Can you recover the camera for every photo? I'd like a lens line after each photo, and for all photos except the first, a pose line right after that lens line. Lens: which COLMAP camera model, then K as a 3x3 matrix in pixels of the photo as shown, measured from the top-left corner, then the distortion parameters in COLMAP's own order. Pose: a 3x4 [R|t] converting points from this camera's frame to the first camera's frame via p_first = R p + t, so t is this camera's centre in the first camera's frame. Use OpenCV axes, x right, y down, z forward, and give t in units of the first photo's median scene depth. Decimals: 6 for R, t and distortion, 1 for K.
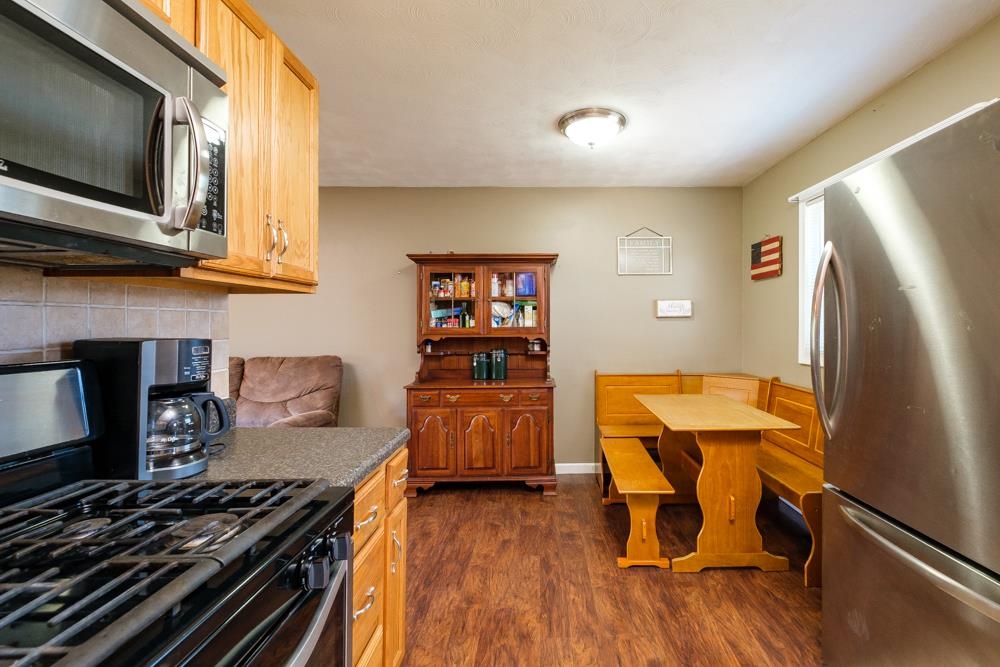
lens RADIAL K [[431.9, 0, 531.5], [0, 431.9, 325.0], [0, 0, 1]] dist [-0.005100, -0.000607]
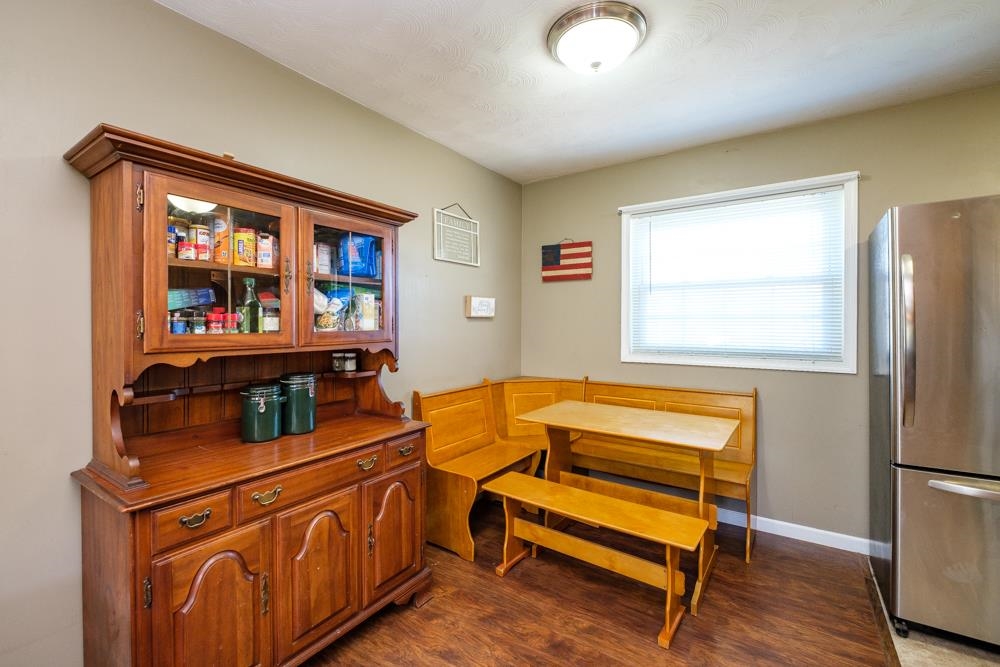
lens RADIAL K [[431.9, 0, 503.1], [0, 431.9, 329.0], [0, 0, 1]] dist [-0.005100, -0.000607]
pose [[0.579582, -0.006374, 0.814889, -0.373418], [-0.000254, 0.999968, 0.008002, -0.002405], [-0.814914, -0.004845, 0.579562, 0.521738]]
